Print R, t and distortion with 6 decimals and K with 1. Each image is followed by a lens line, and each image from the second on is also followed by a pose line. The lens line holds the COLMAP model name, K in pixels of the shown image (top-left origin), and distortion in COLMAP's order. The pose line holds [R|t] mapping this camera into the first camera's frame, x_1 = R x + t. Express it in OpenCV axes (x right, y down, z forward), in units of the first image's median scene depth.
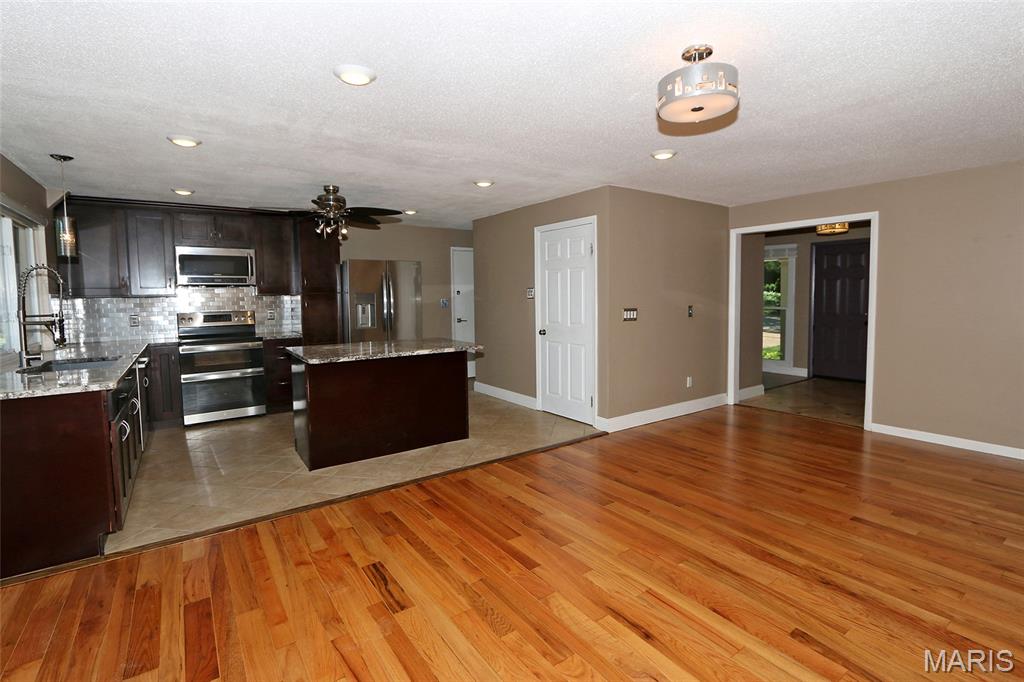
lens RADIAL K [[523.1, 0, 472.1], [0, 523.1, 329.2], [0, 0, 1]] dist [-0.016932, -0.000060]
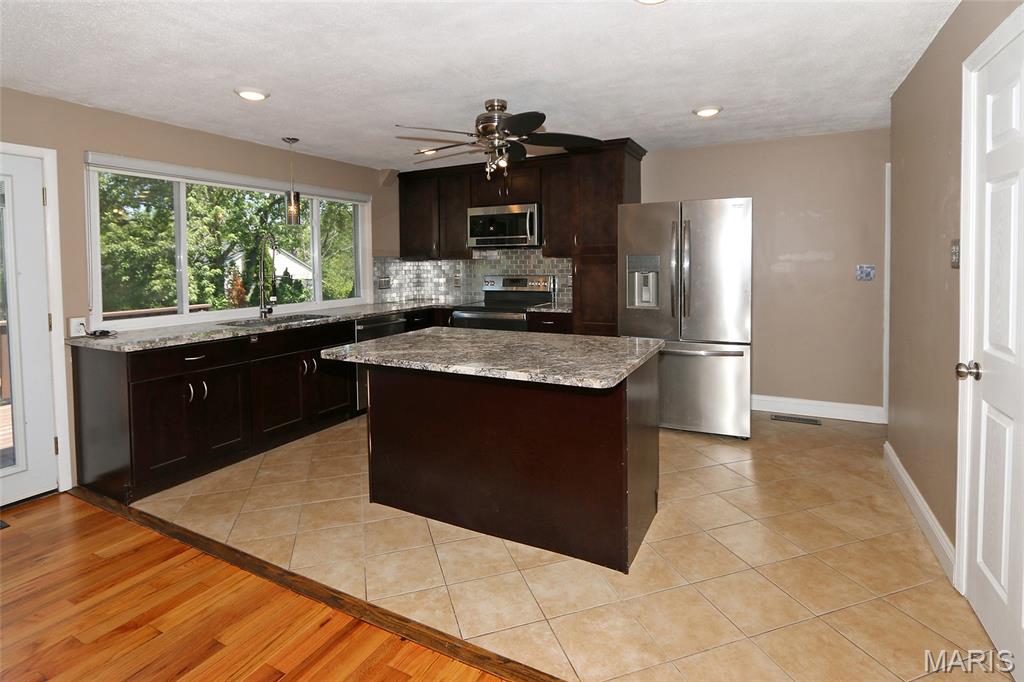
lens RADIAL K [[483.0, 0, 511.5], [0, 483.0, 276.1], [0, 0, 1]] dist [-0.009916, 0.000549]
pose [[0.488935, 0.034390, -0.871642, 0.311210], [-0.052121, 0.998589, 0.010162, -0.051165], [0.870761, 0.040463, 0.490038, 0.722492]]
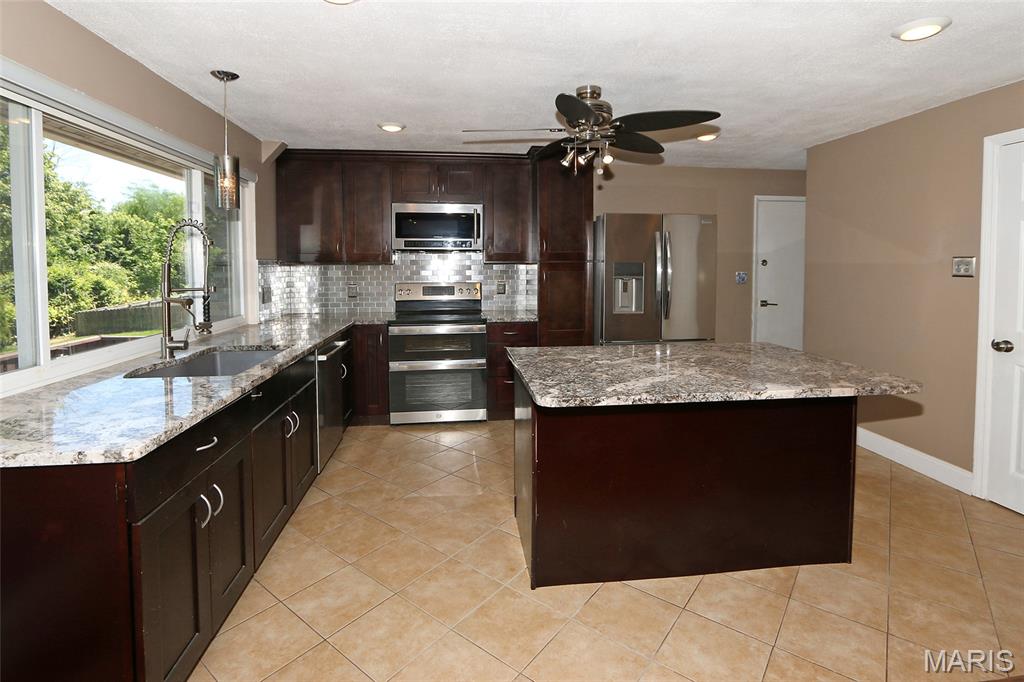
lens RADIAL K [[474.8, 0, 464.8], [0, 474.8, 281.5], [0, 0, 1]] dist [-0.008849, -0.000171]
pose [[0.884475, 0.029714, -0.465640, -0.134045], [-0.040913, 0.999065, -0.013959, -0.033789], [0.464790, 0.031398, 0.884864, 0.452416]]
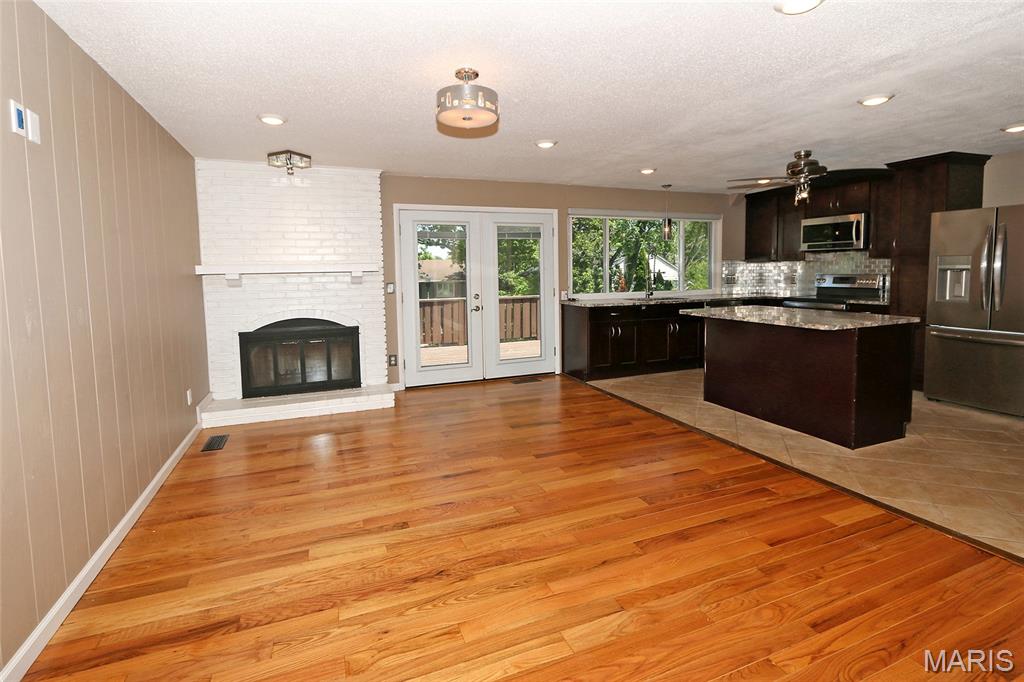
lens RADIAL K [[472.2, 0, 515.9], [0, 472.2, 301.9], [0, 0, 1]] dist [-0.011040, -0.000124]
pose [[-0.216458, 0.084168, -0.972657, 0.767090], [-0.047785, 0.994169, 0.096664, -0.047844], [0.975122, 0.067402, -0.211174, 0.679084]]
